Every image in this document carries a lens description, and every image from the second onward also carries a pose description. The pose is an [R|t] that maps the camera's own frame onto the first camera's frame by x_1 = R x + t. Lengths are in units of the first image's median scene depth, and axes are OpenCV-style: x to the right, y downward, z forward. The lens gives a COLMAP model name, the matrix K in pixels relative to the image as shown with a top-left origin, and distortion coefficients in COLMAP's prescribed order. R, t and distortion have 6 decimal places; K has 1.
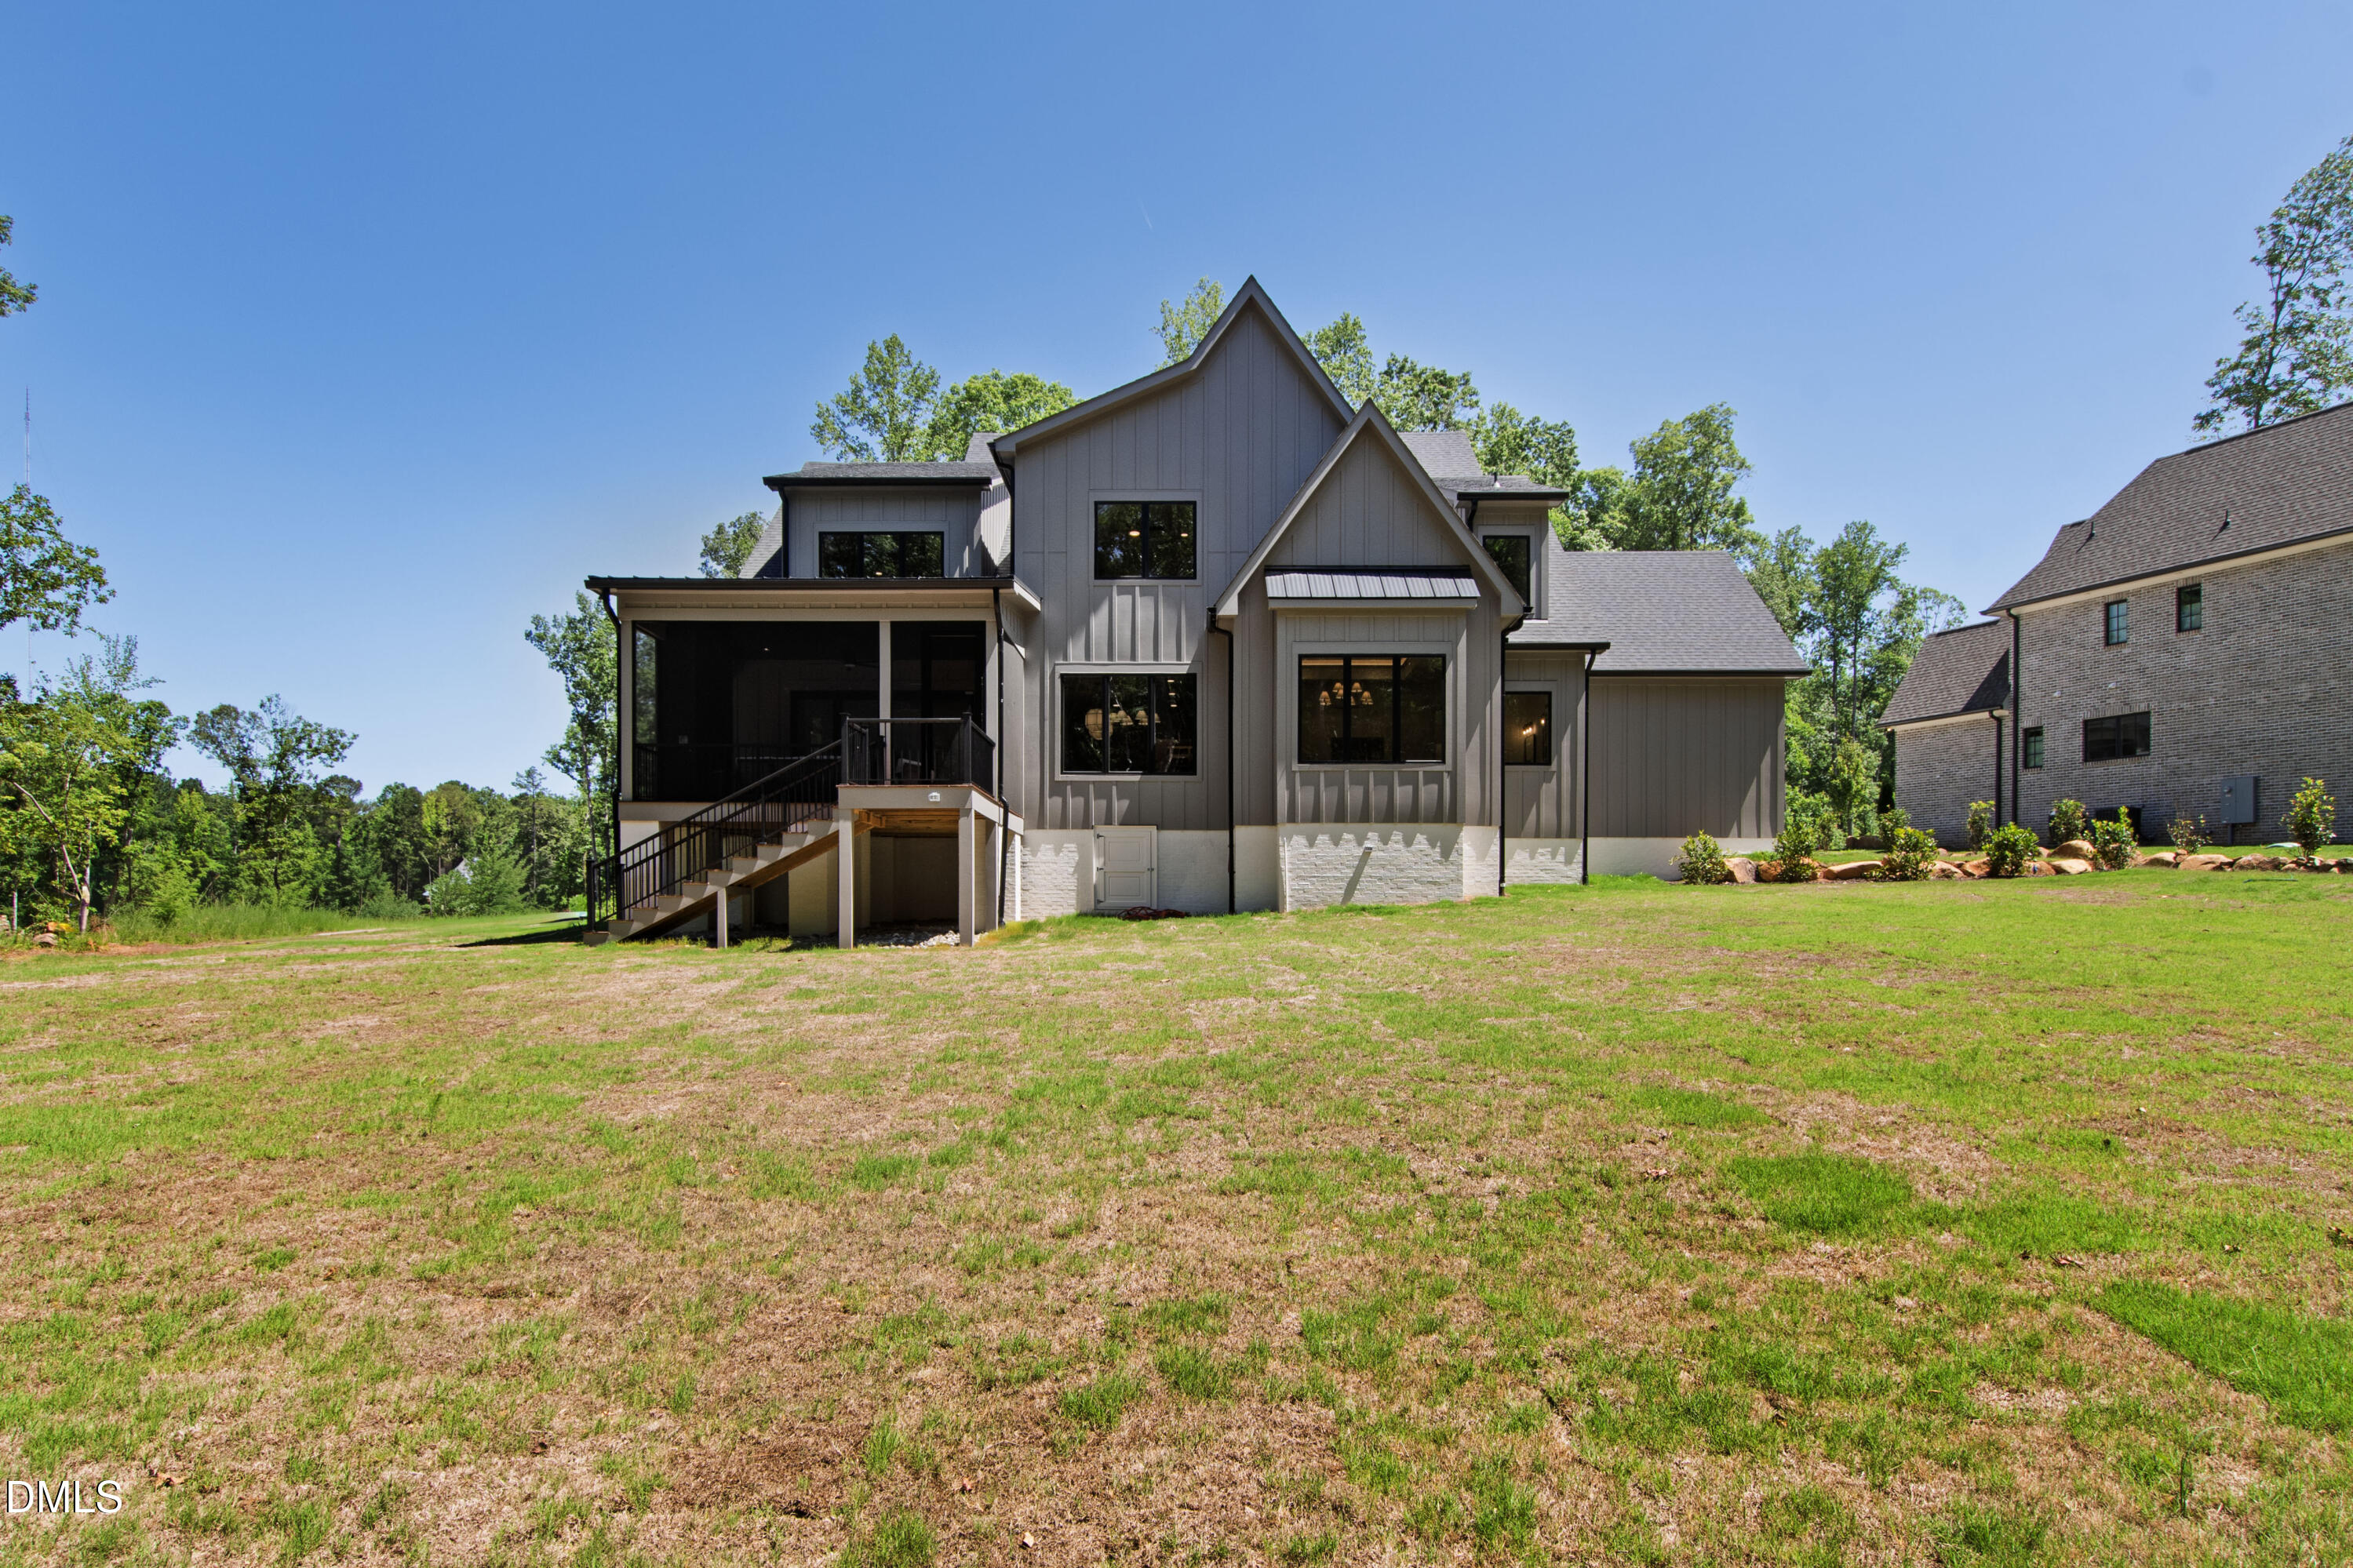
lens RADIAL K [[1375.7, 0, 1170.7], [0, 1375.7, 879.7], [0, 0, 1]] dist [0.009479, -0.000650]
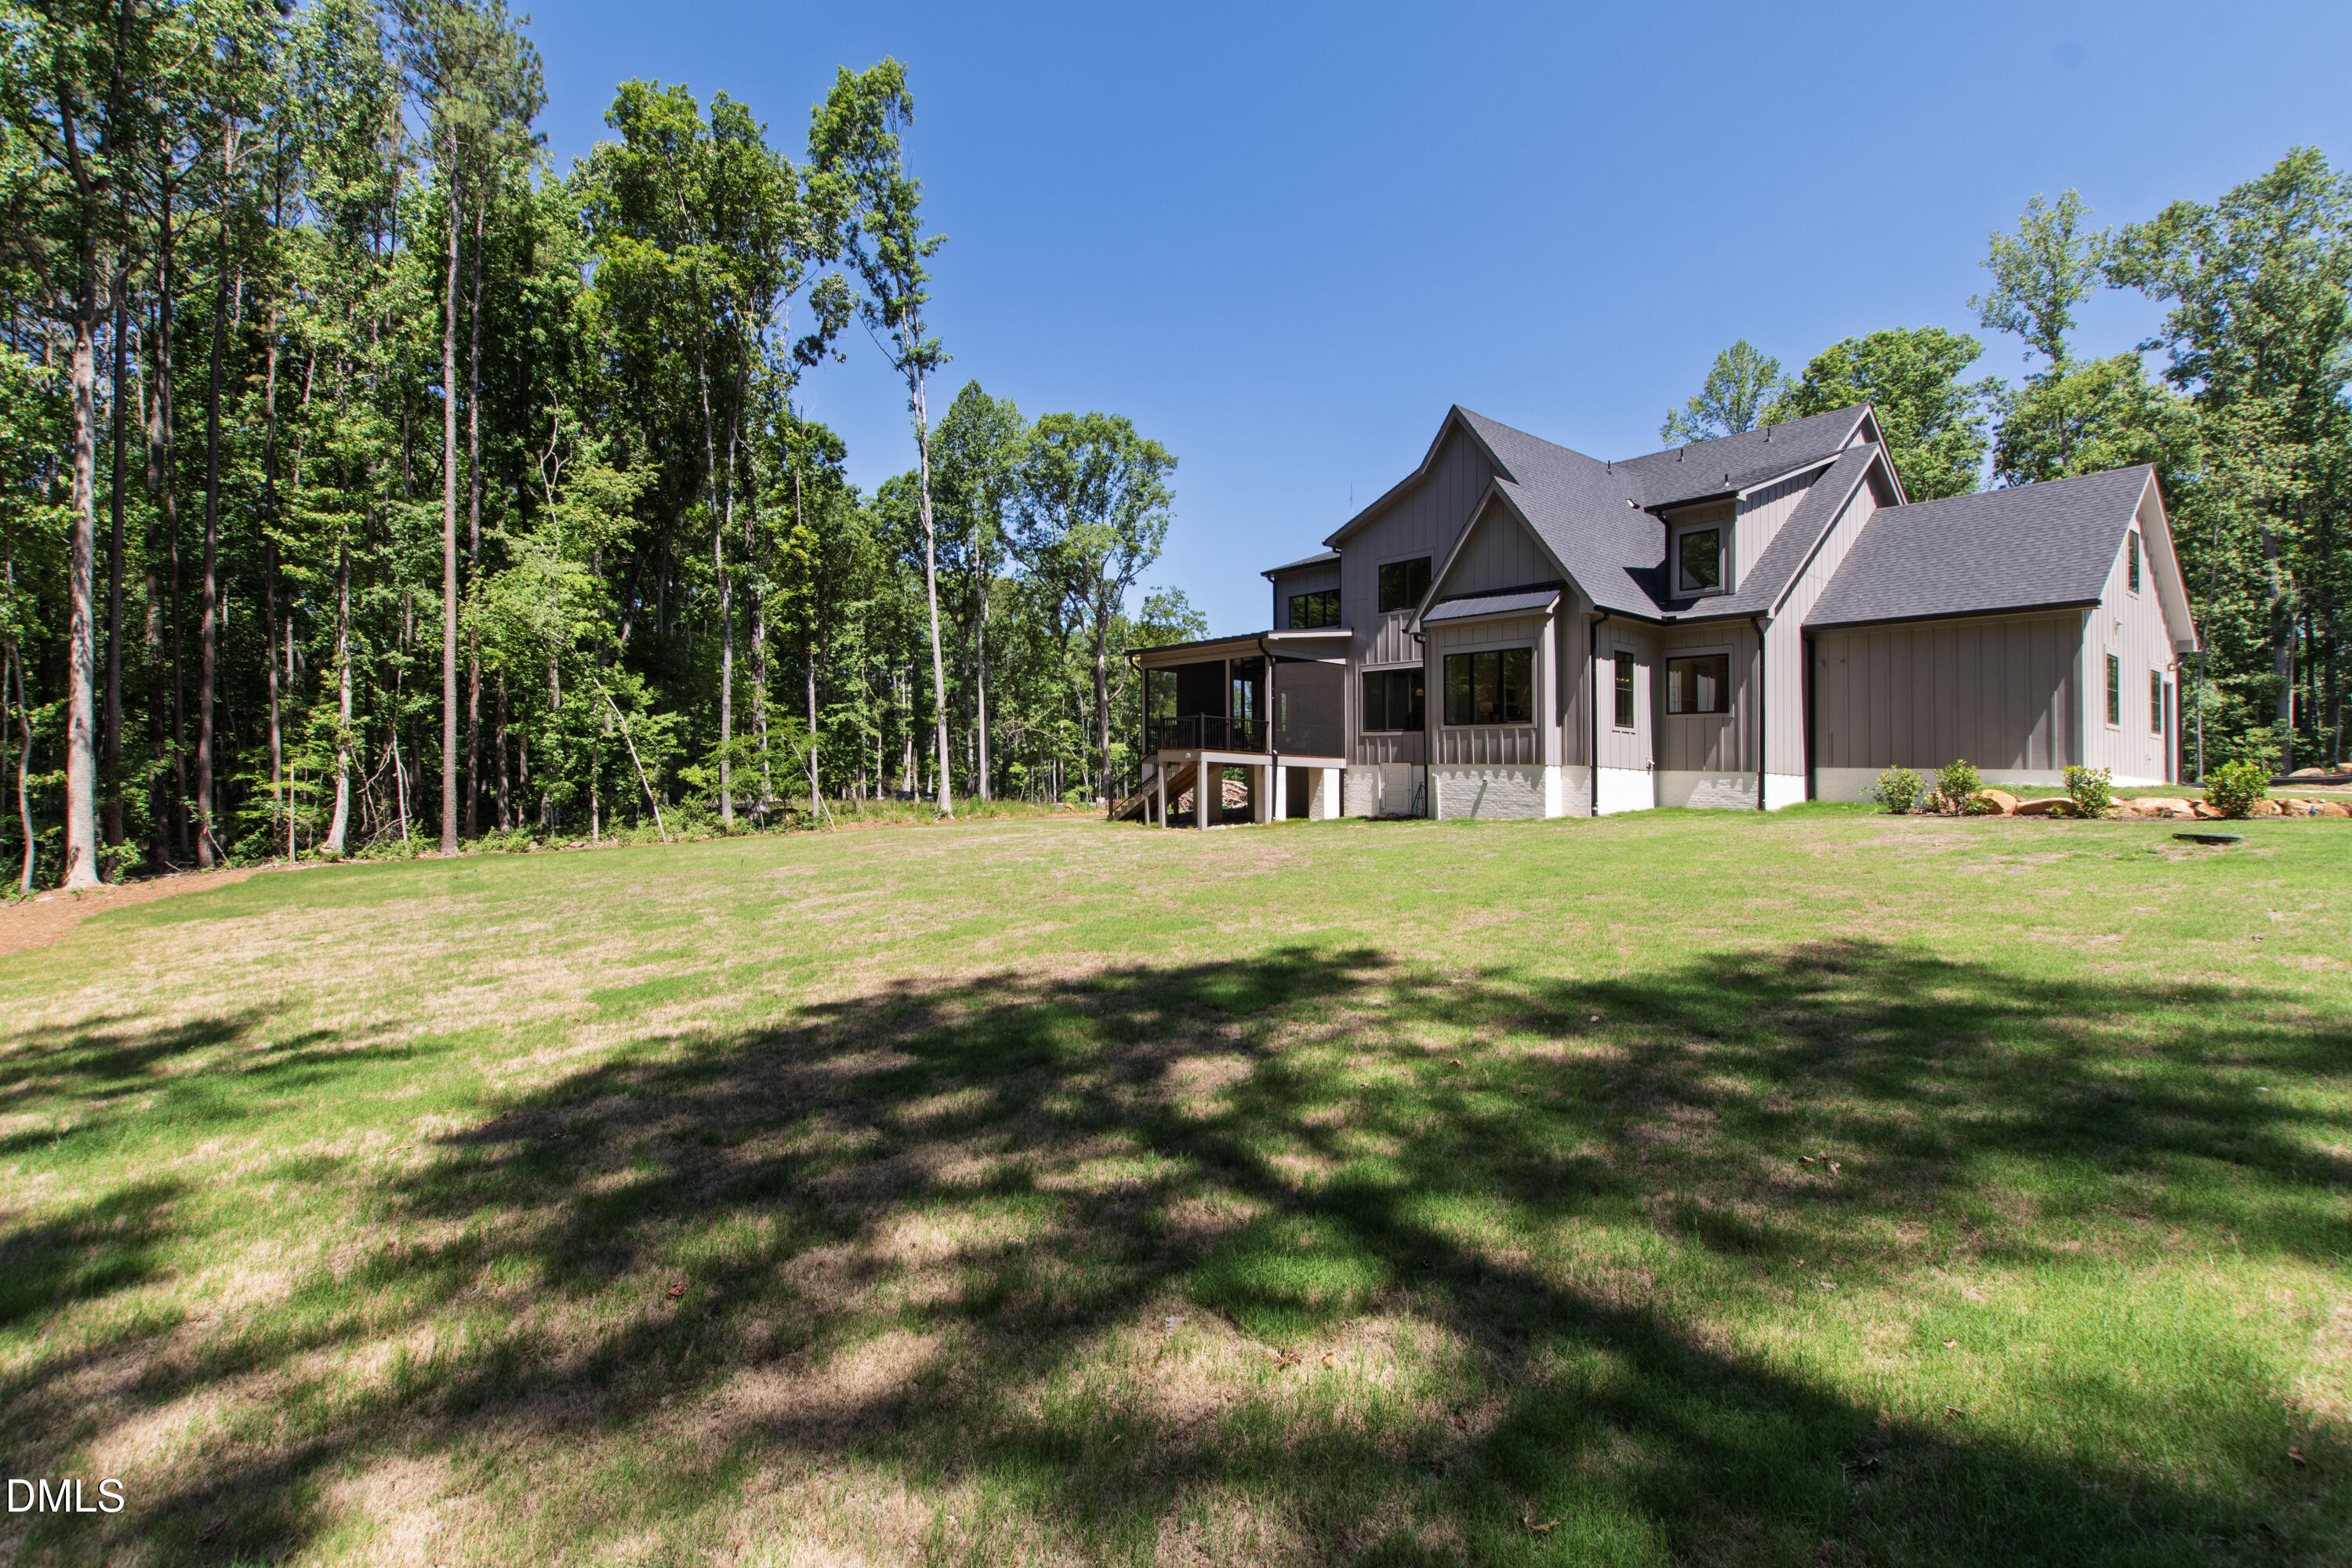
lens RADIAL K [[993.4, 0, 1092.8], [0, 993.4, 752.7], [0, 0, 1]] dist [-0.001513, -0.000273]
pose [[0.608206, -0.006916, -0.793749, 0.680650], [-0.006891, 0.999878, -0.013992, -0.032625], [0.793749, 0.013980, 0.608084, 0.005091]]
